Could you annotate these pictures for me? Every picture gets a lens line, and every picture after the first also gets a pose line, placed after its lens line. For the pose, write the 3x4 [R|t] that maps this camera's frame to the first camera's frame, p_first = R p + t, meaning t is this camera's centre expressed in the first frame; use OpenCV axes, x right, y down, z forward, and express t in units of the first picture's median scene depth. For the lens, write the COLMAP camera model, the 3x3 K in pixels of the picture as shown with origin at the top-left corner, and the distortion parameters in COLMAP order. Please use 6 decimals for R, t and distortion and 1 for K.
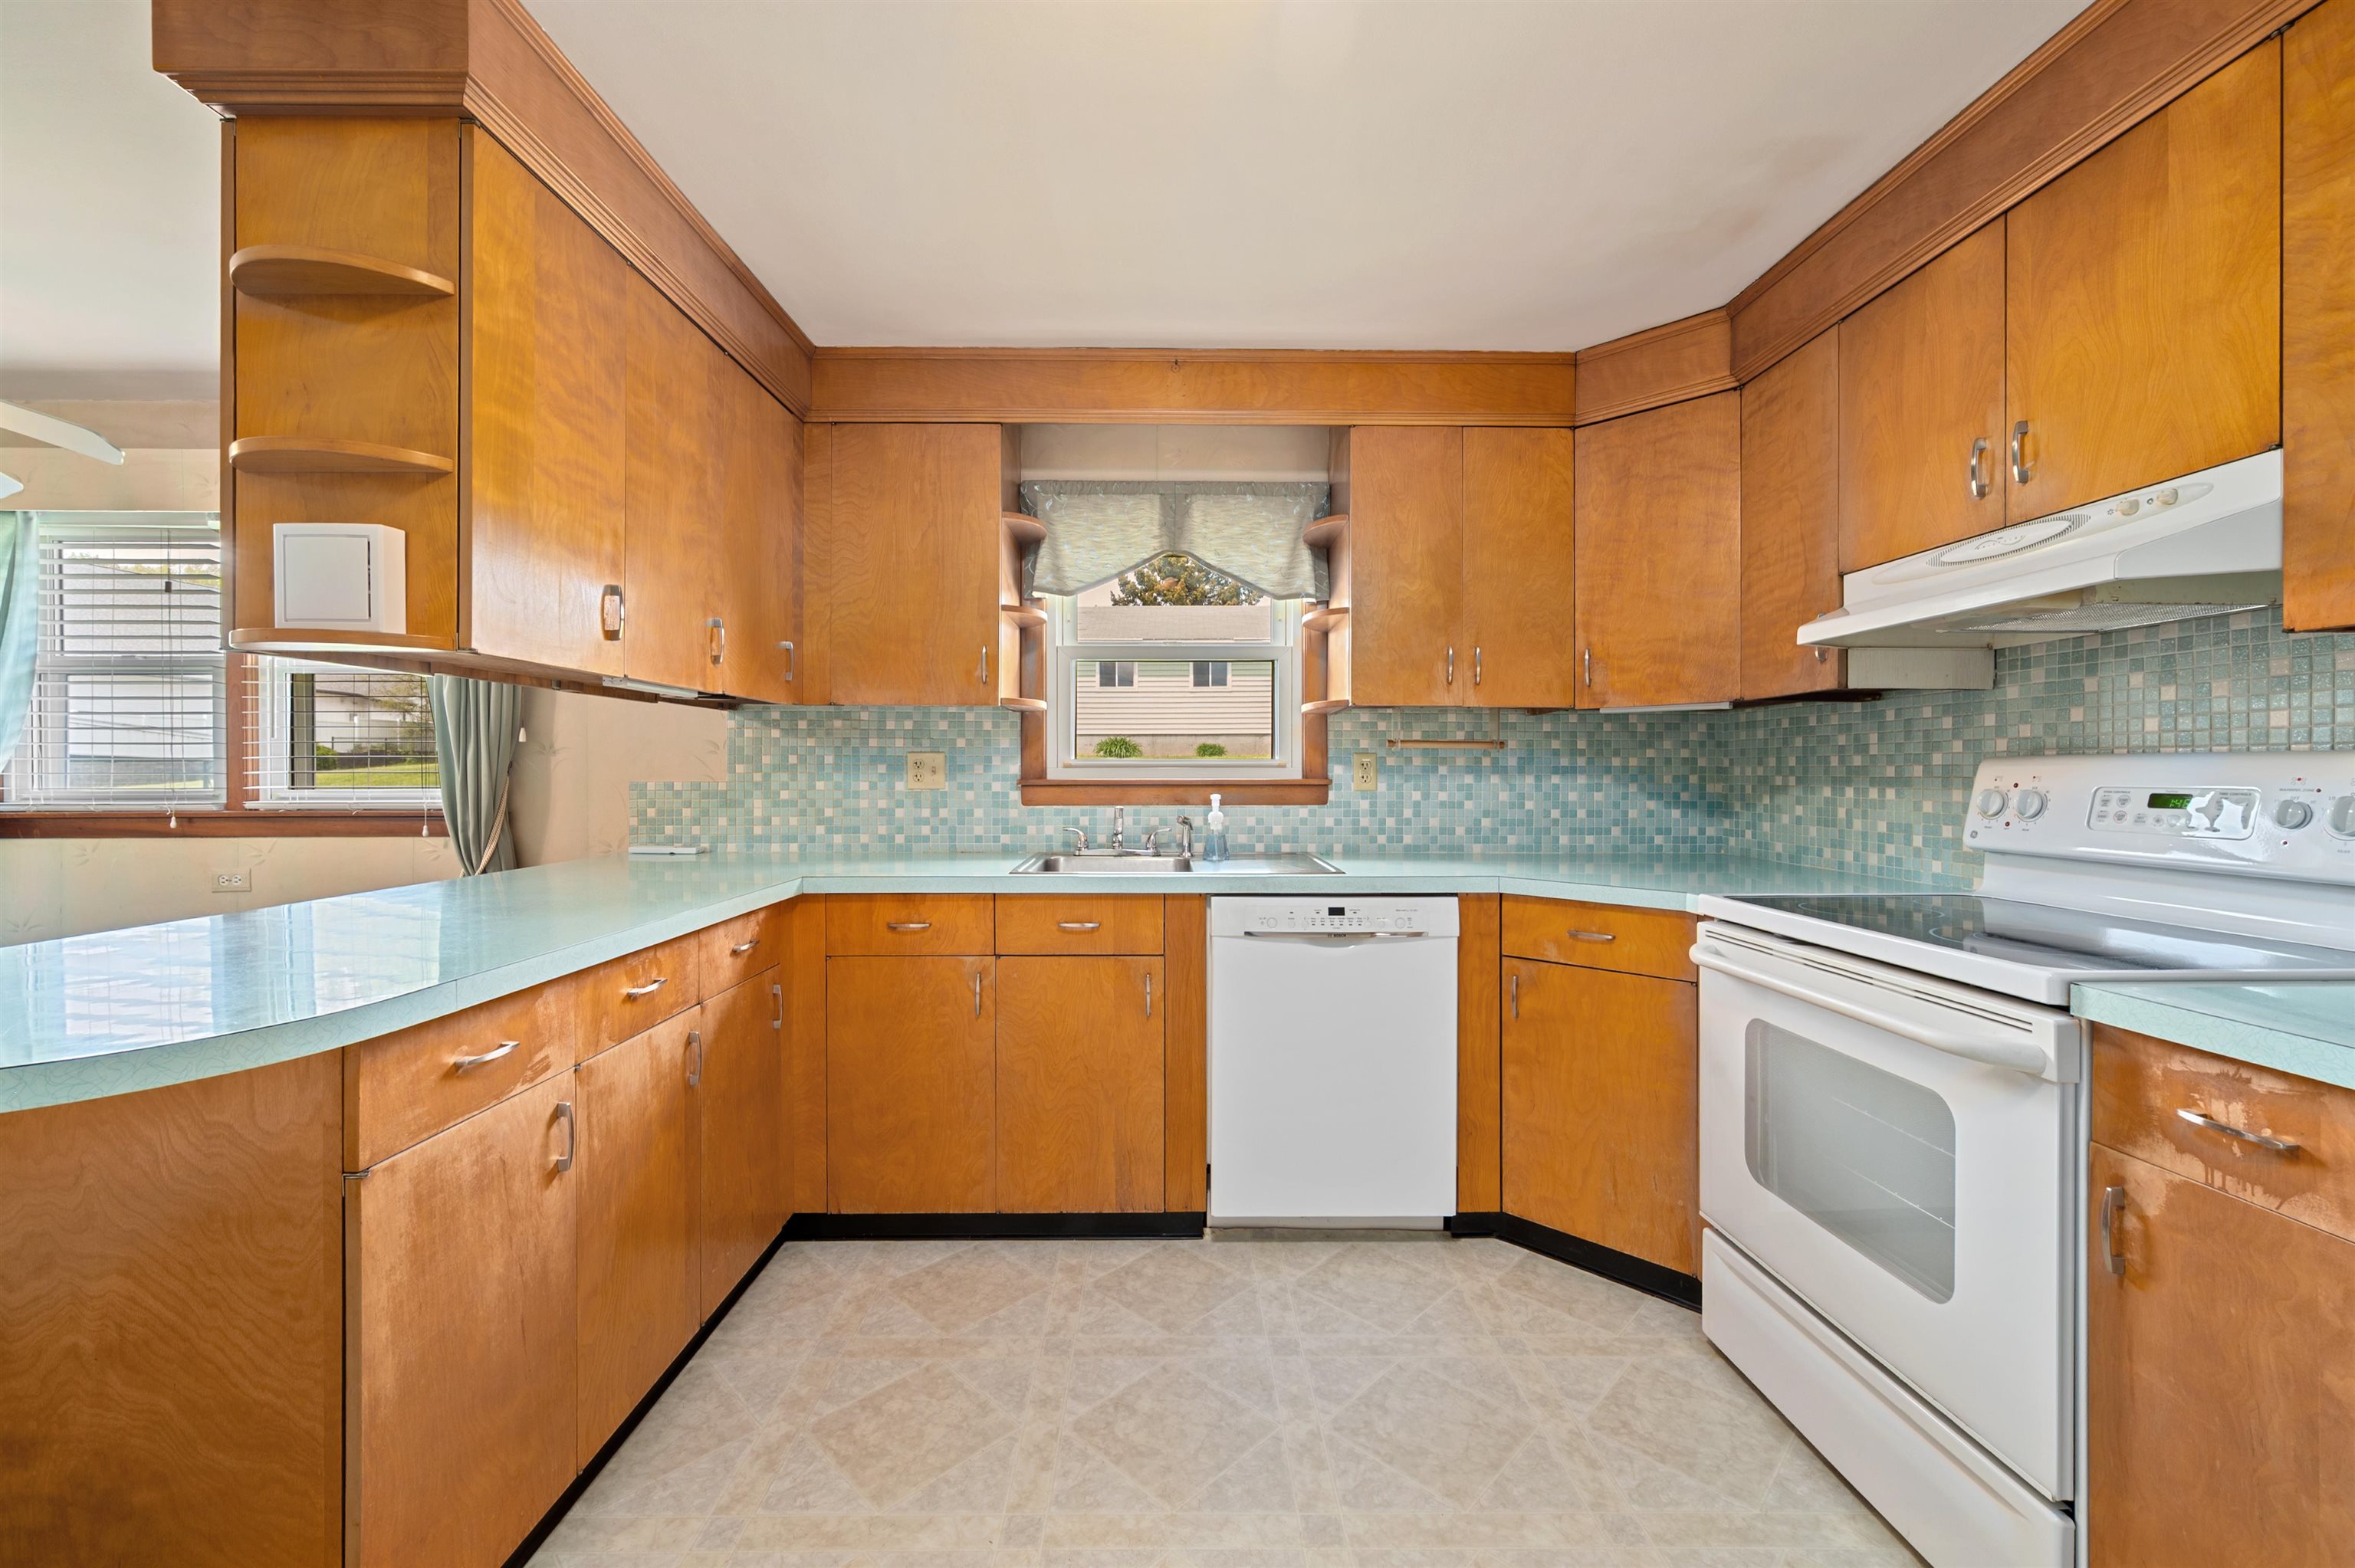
lens RADIAL K [[936.5, 0, 1175.5], [0, 936.5, 774.5], [0, 0, 1]] dist [0.000202, 0.000251]
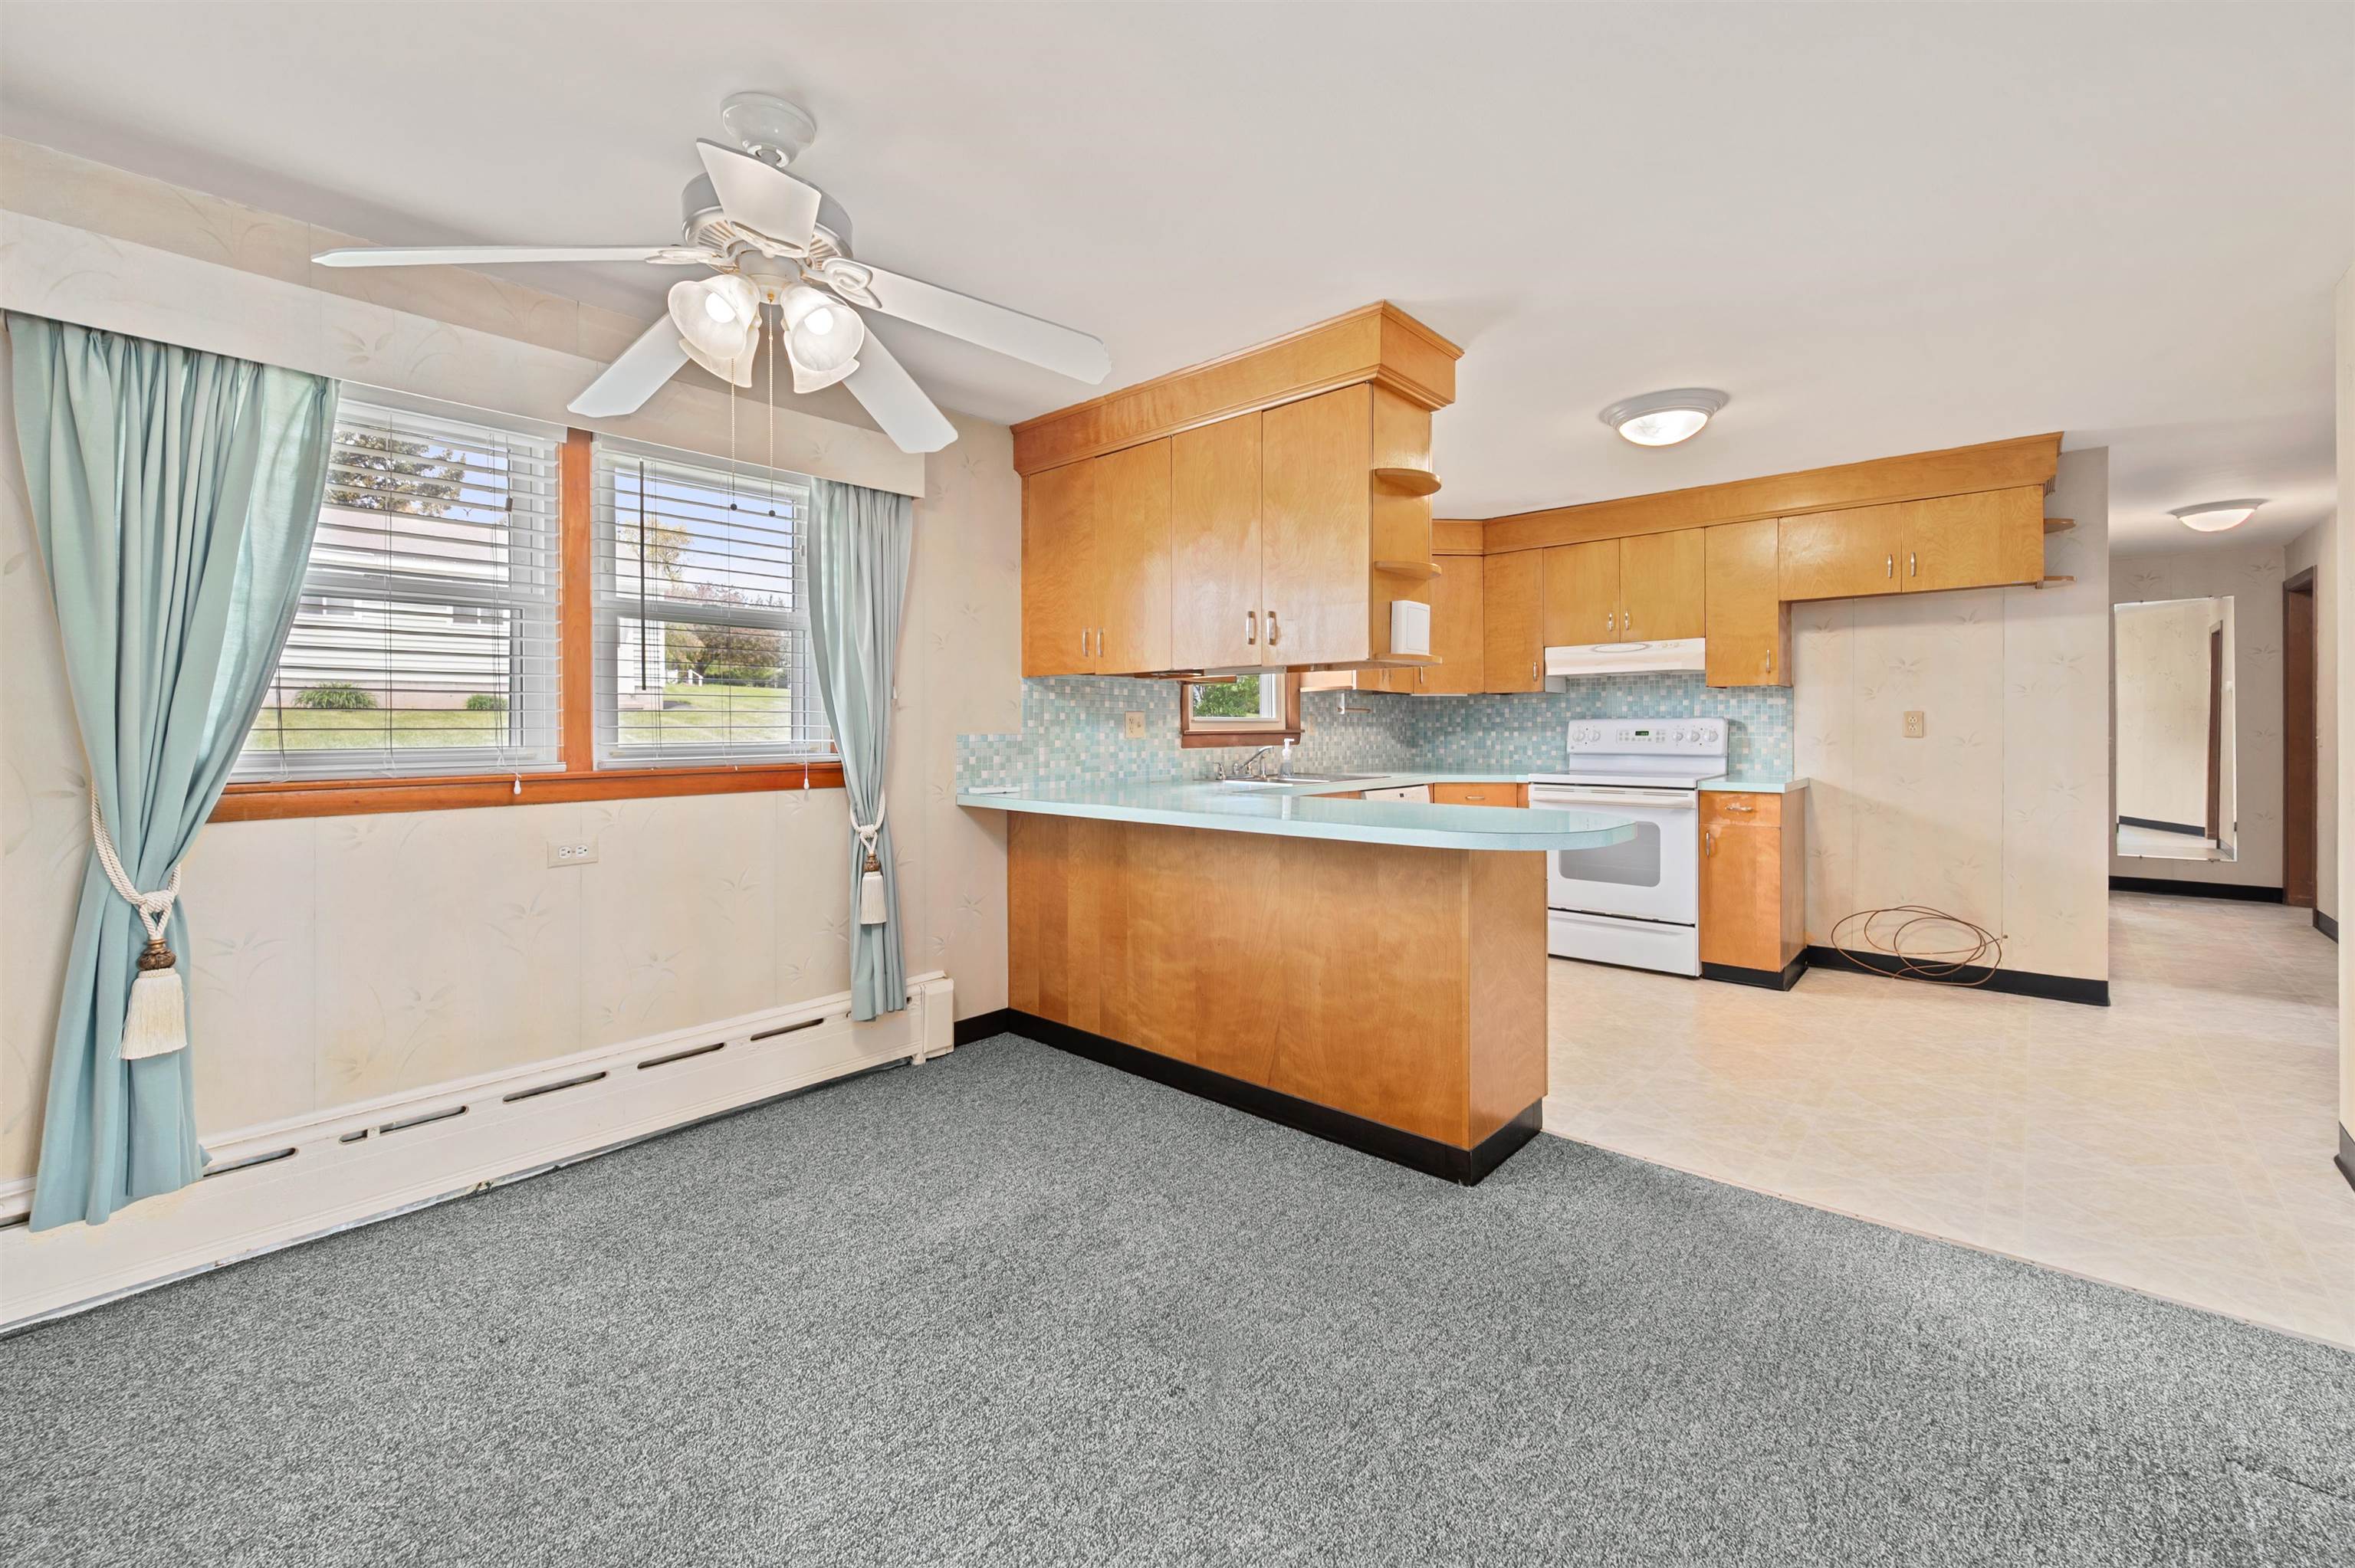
lens RADIAL K [[936.5, 0, 1192.5], [0, 936.5, 732.2], [0, 0, 1]] dist [0.000202, 0.000251]
pose [[0.674112, -0.006440, 0.738601, -1.409388], [0.005763, 0.999977, 0.003458, 0.002762], [-0.738607, 0.001925, 0.674134, -0.008540]]
